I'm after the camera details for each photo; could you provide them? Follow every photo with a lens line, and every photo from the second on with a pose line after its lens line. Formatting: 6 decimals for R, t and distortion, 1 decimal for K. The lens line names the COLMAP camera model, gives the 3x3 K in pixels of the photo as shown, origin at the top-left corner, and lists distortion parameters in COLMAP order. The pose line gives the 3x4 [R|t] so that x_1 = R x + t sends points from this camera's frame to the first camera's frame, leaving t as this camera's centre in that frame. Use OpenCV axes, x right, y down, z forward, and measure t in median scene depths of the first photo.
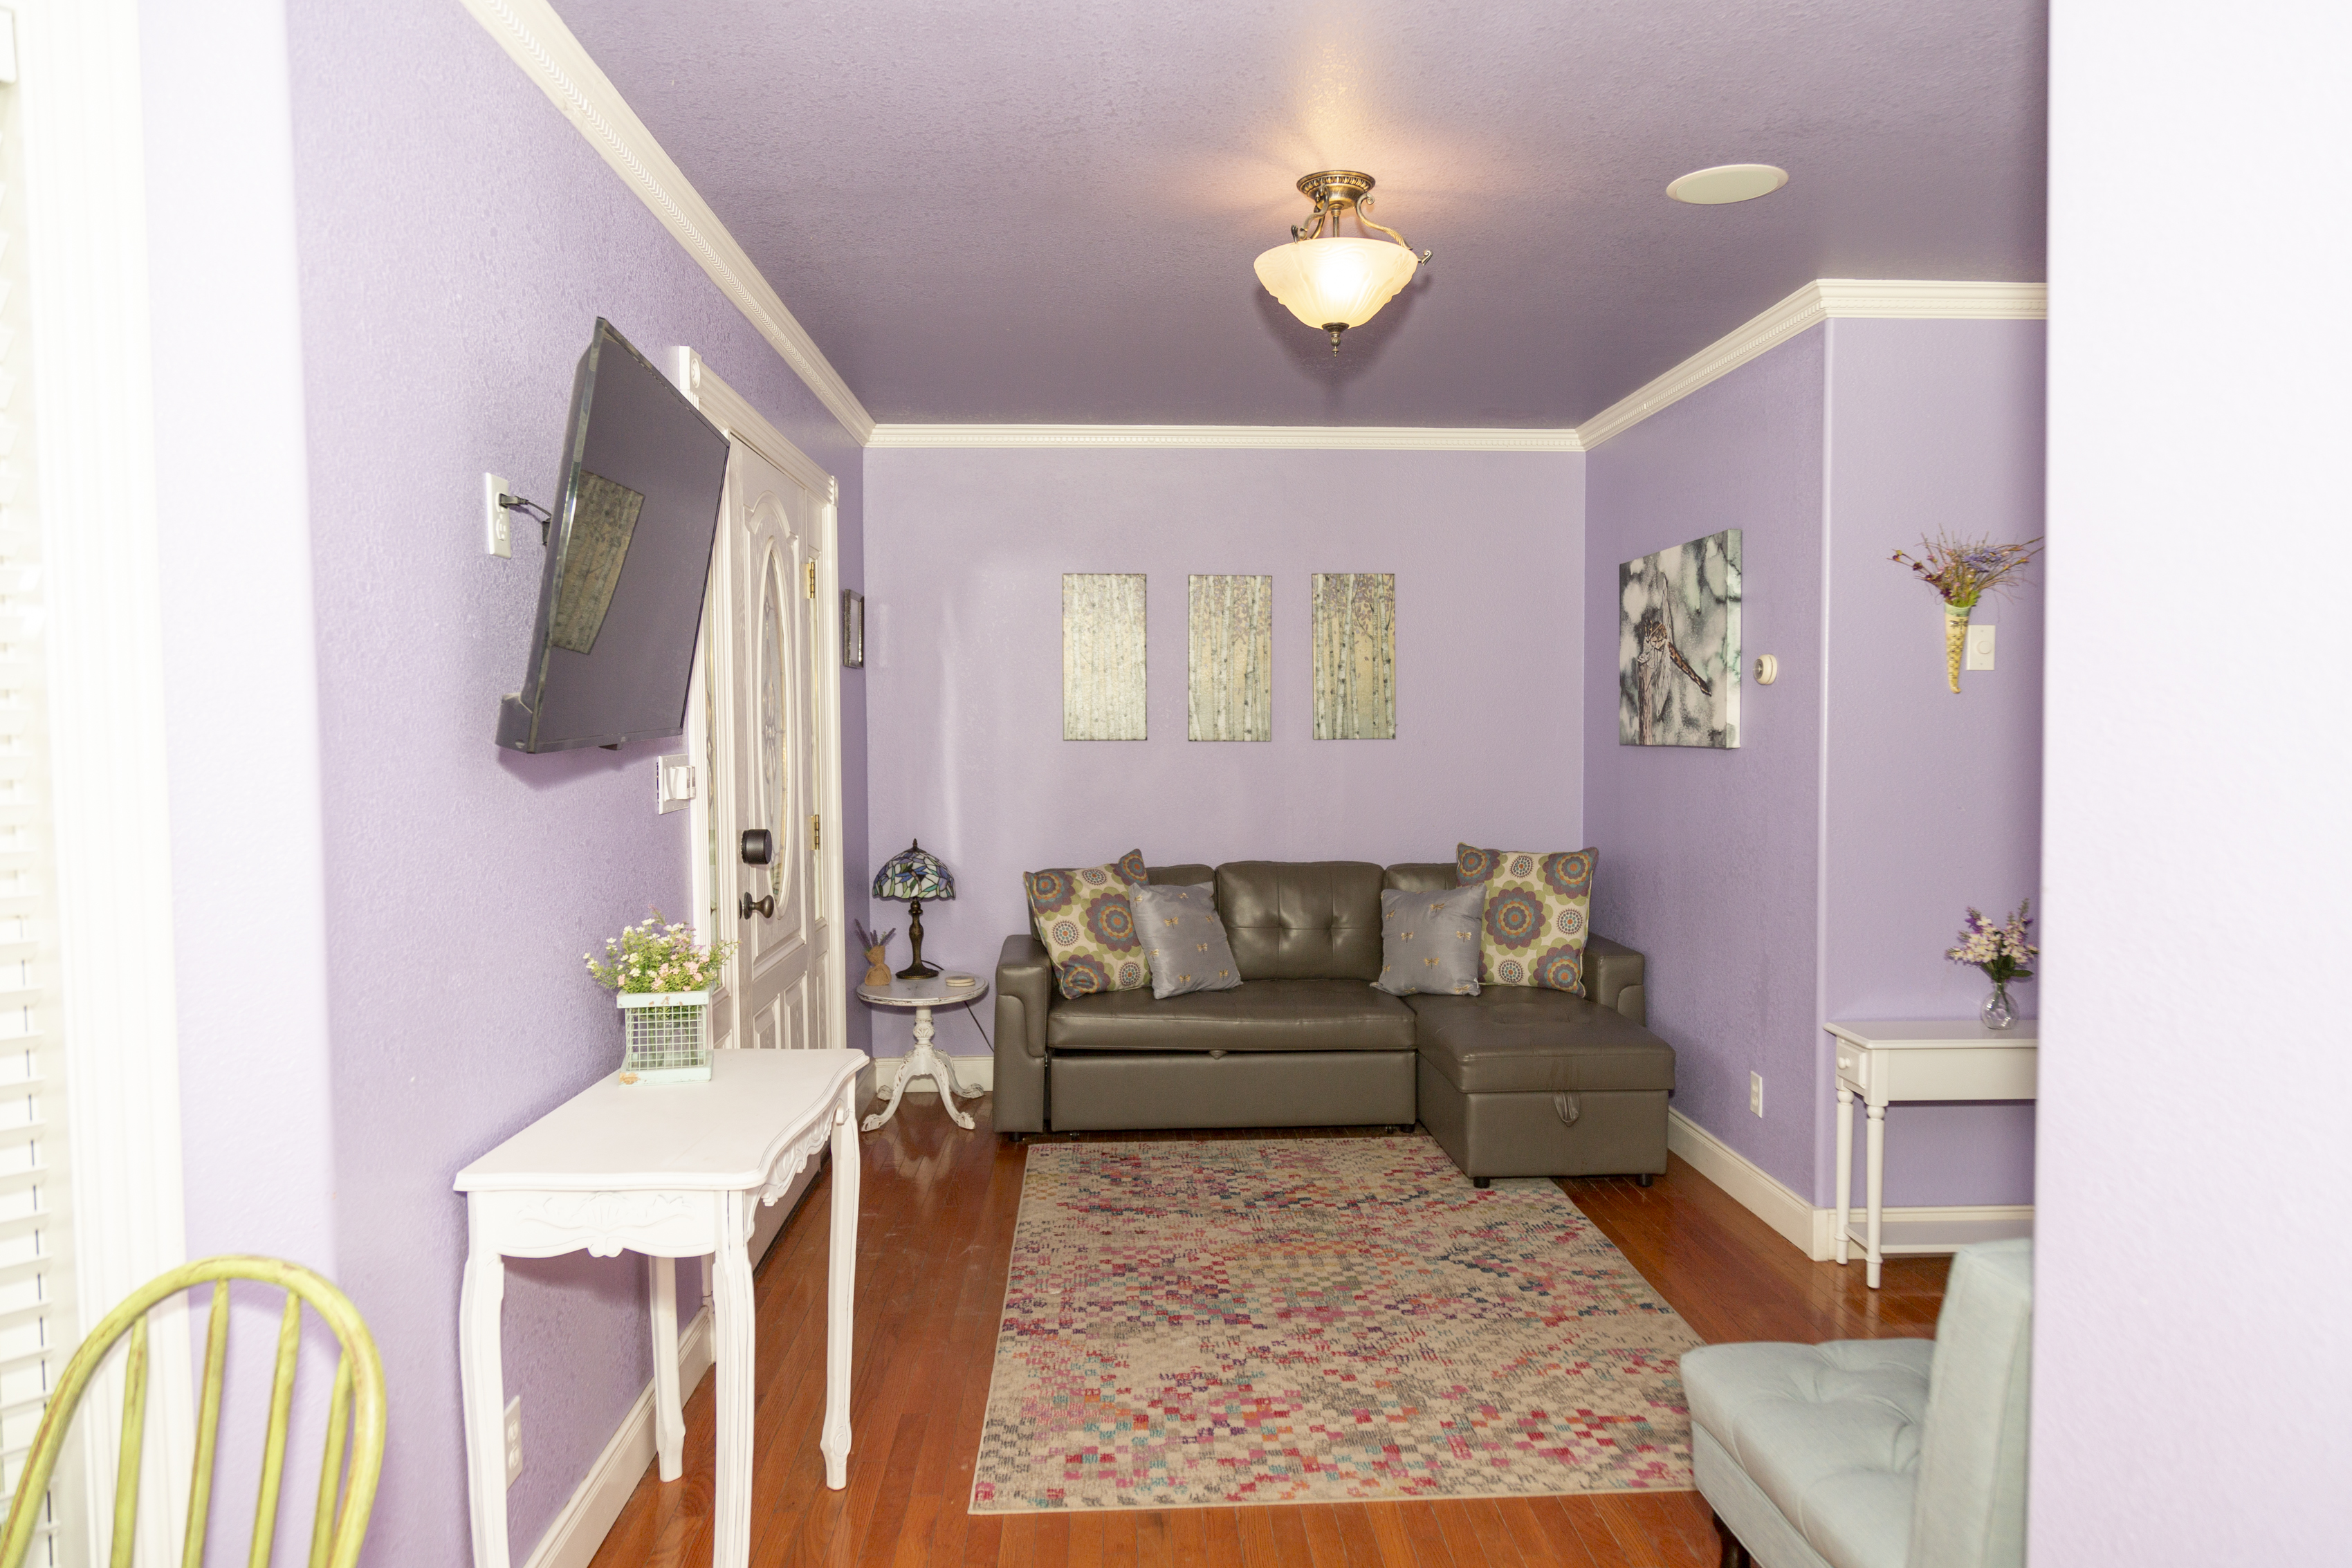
lens RADIAL K [[1543.6, 0, 1182.7], [0, 1543.6, 788.2], [0, 0, 1]] dist [0.006946, -0.006536]
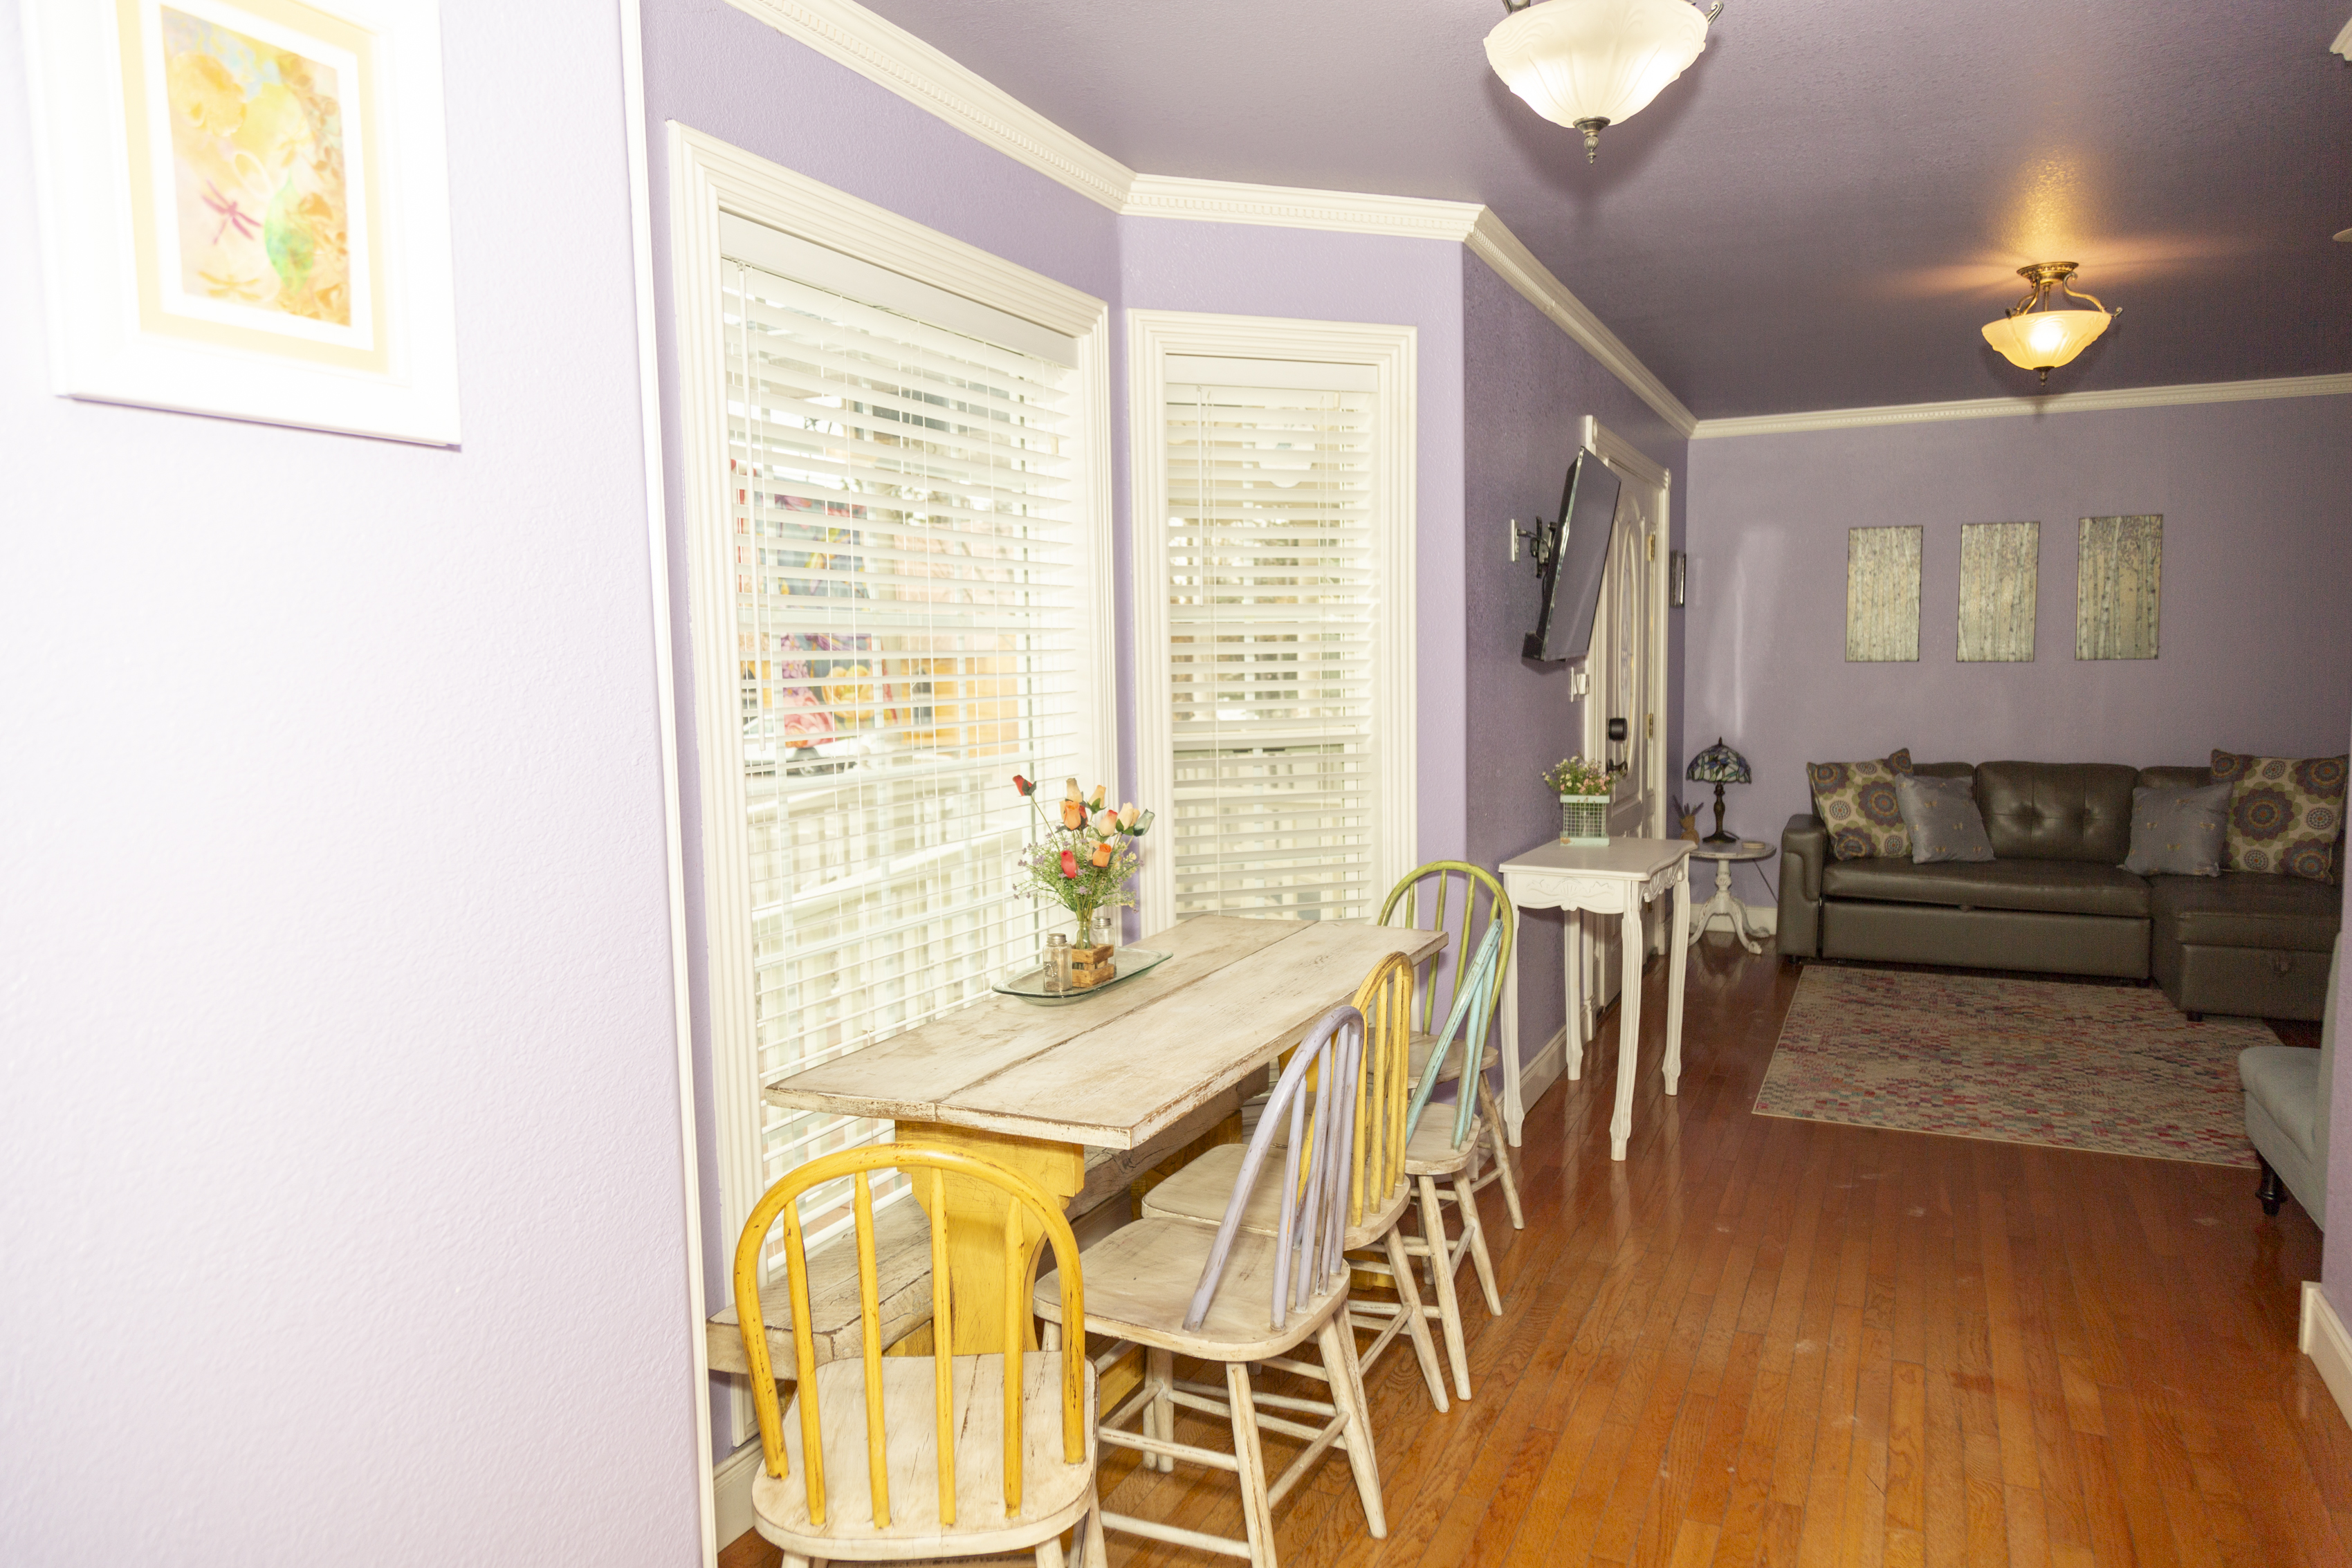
lens RADIAL K [[1543.6, 0, 1193.8], [0, 1543.6, 794.8], [0, 0, 1]] dist [0.006946, -0.006536]
pose [[0.882077, 0.035435, -0.469770, 0.057885], [-0.012880, 0.998608, 0.051142, 0.022947], [0.470928, -0.039060, 0.881306, -0.422635]]
